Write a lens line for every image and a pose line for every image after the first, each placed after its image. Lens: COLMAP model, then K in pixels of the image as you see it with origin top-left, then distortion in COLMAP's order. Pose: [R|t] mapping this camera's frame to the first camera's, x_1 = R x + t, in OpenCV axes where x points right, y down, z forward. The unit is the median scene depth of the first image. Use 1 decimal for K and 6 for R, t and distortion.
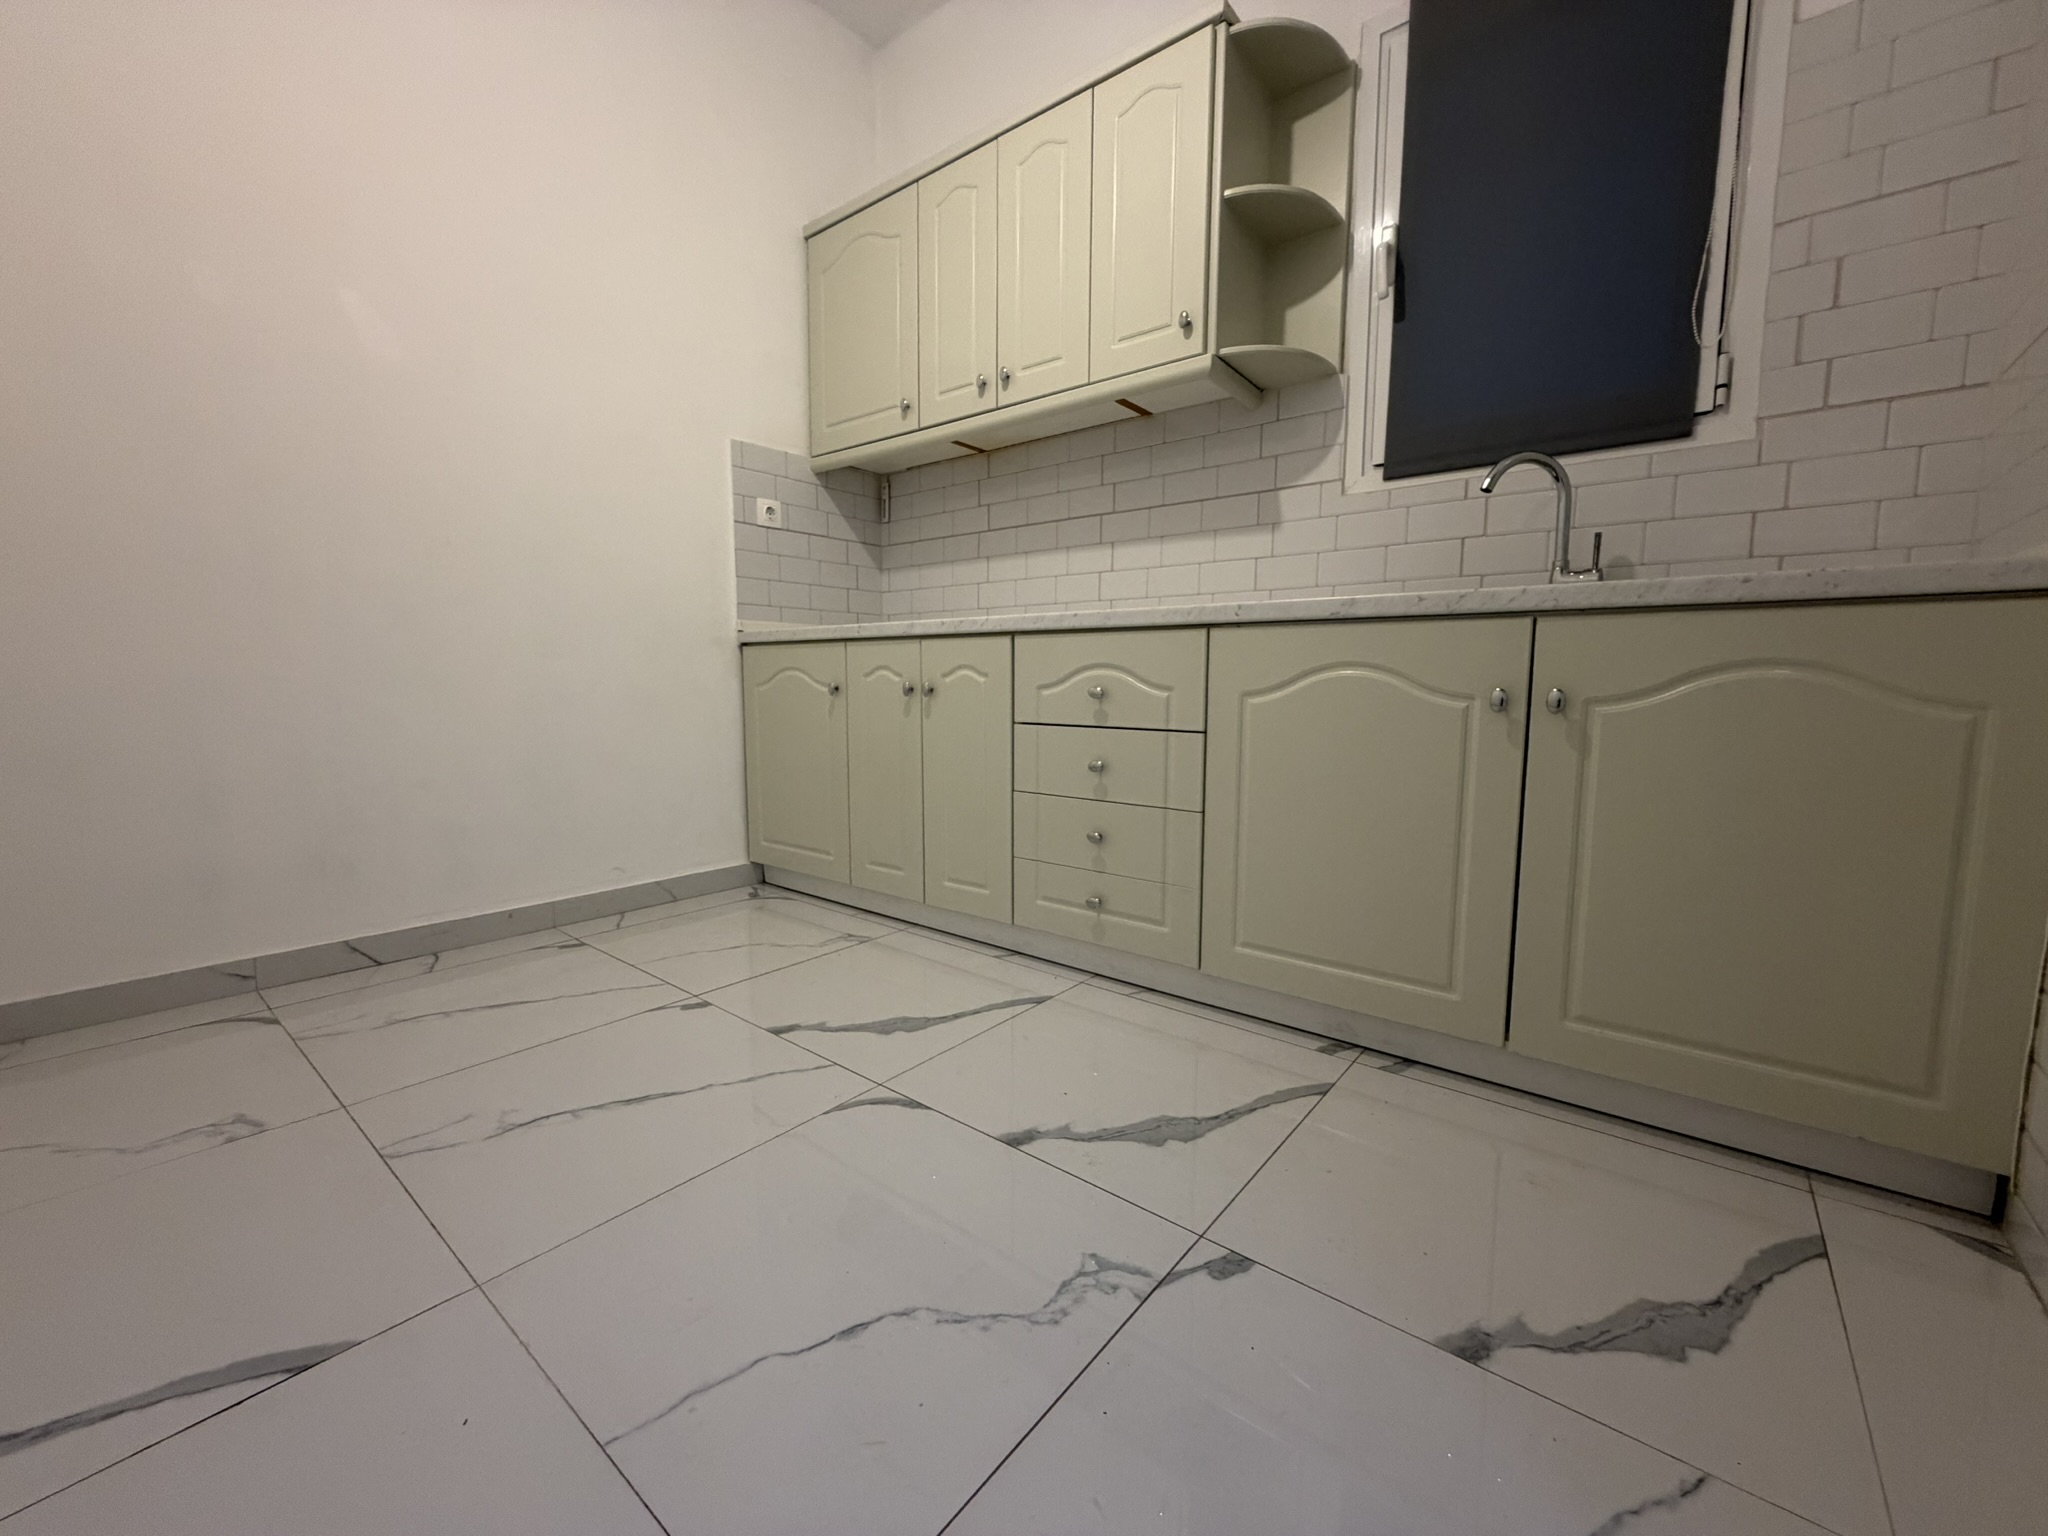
lens RADIAL K [[815.0, 0, 1017.3], [0, 815.0, 765.5], [0, 0, 1]] dist [0.001344, 0.000023]
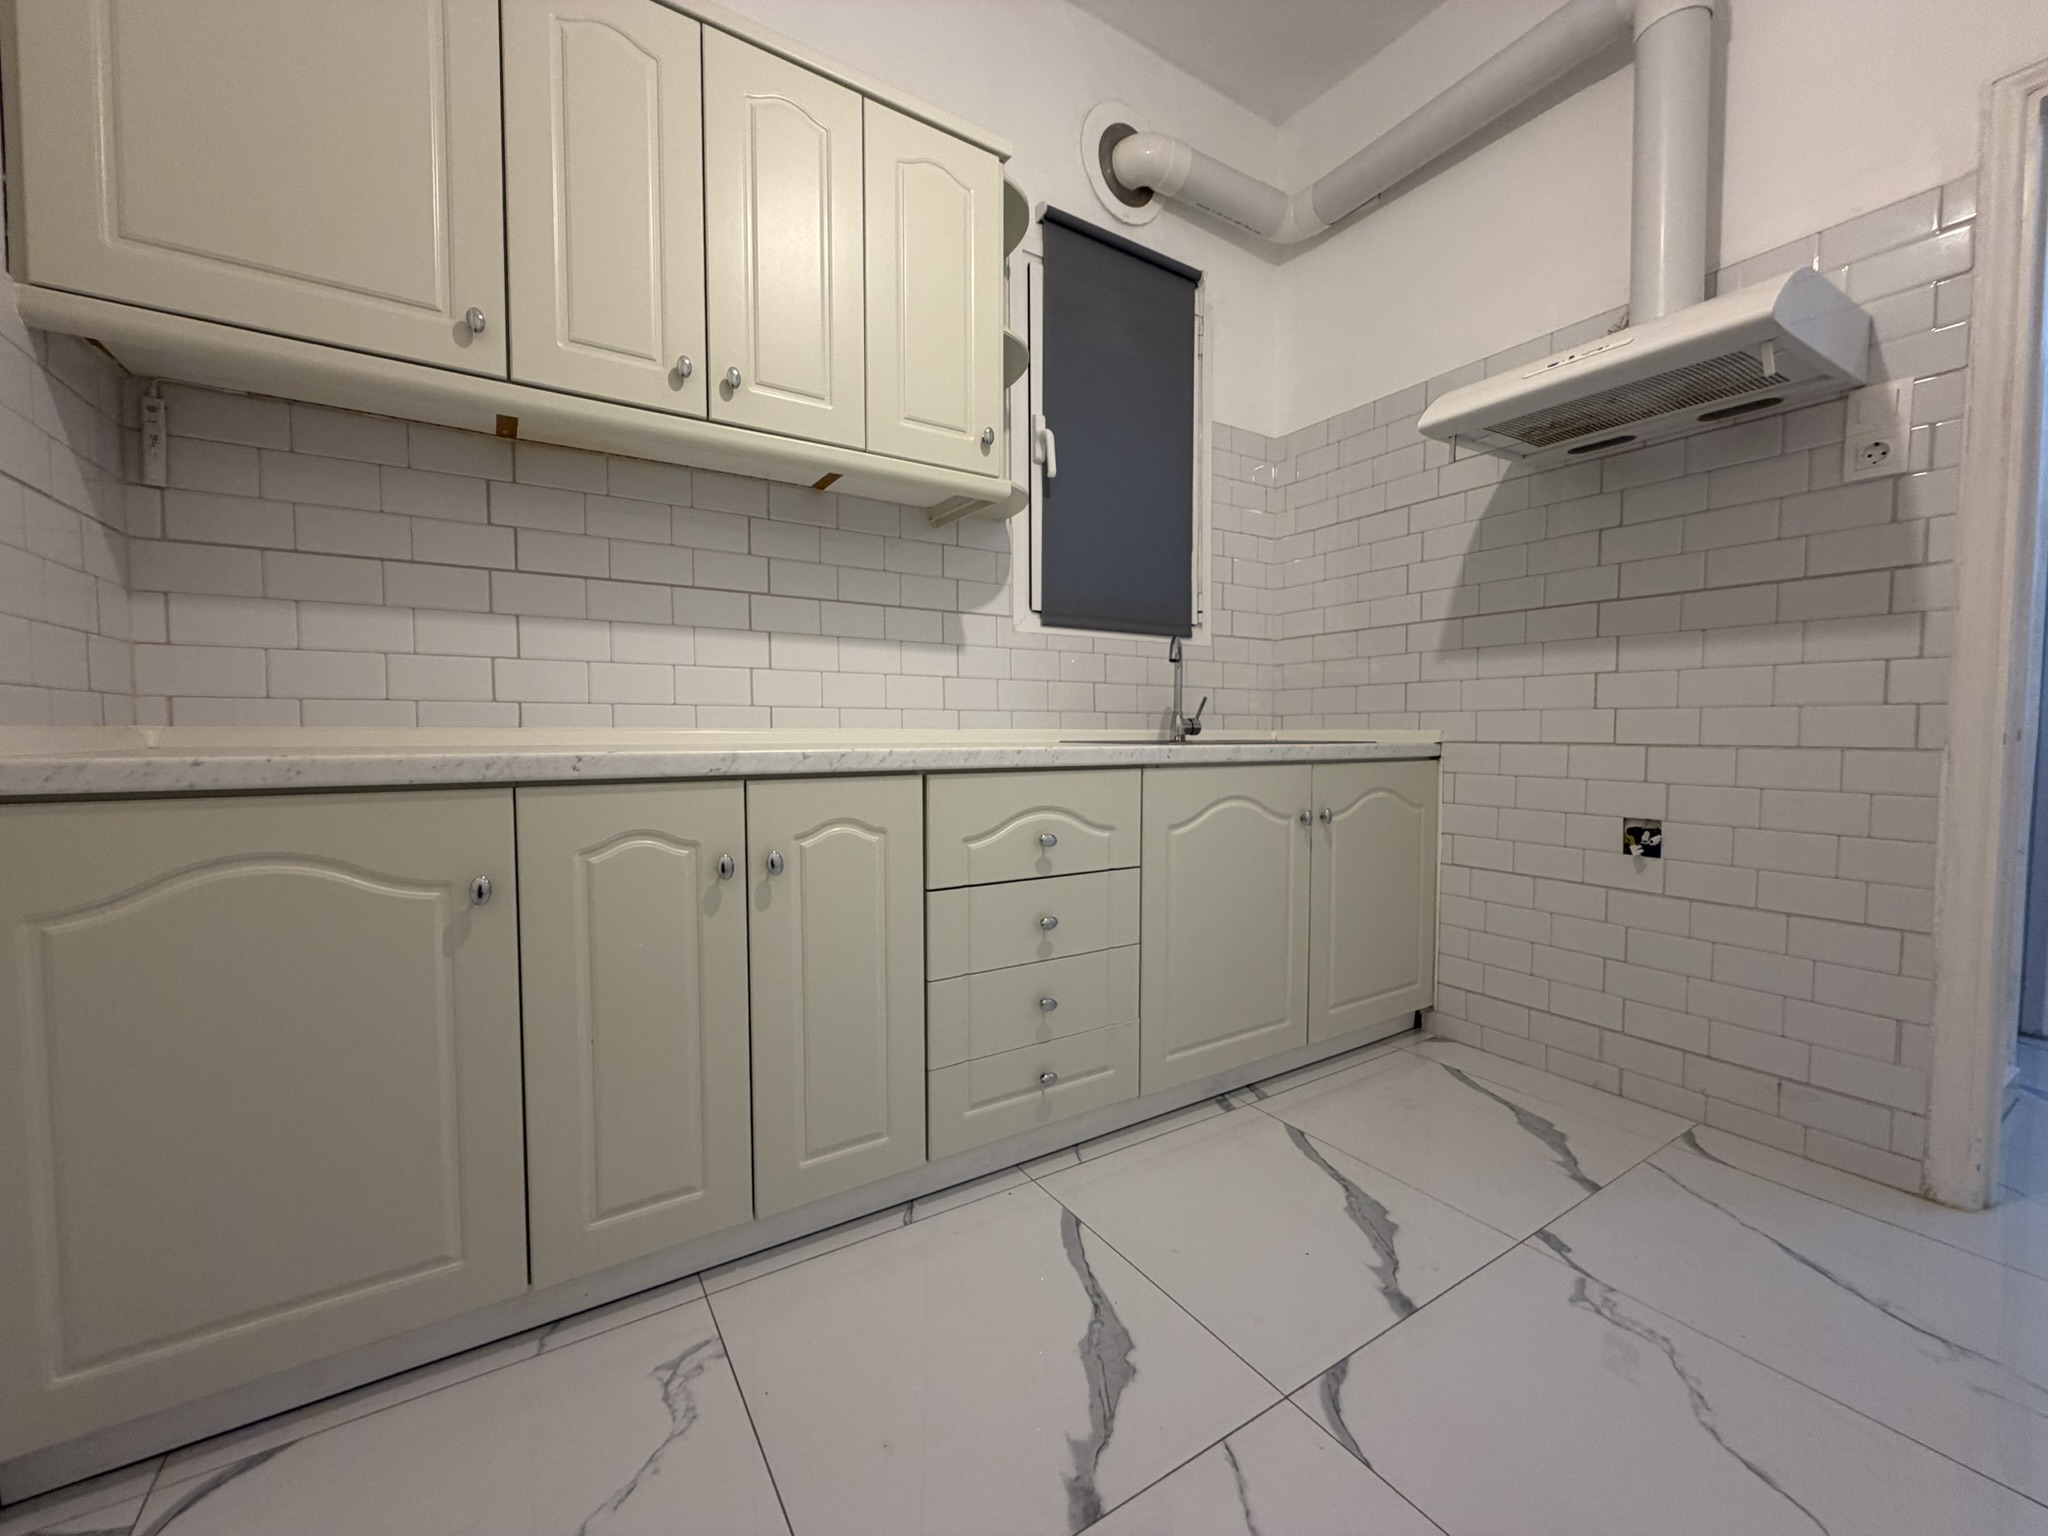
lens RADIAL K [[815.0, 0, 1021.4], [0, 815.0, 766.2], [0, 0, 1]] dist [0.001344, 0.000023]
pose [[0.310737, -0.046324, 0.949366, -0.695253], [0.101040, 0.994762, 0.015468, -0.172942], [-0.945110, 0.091117, 0.313790, 0.692129]]
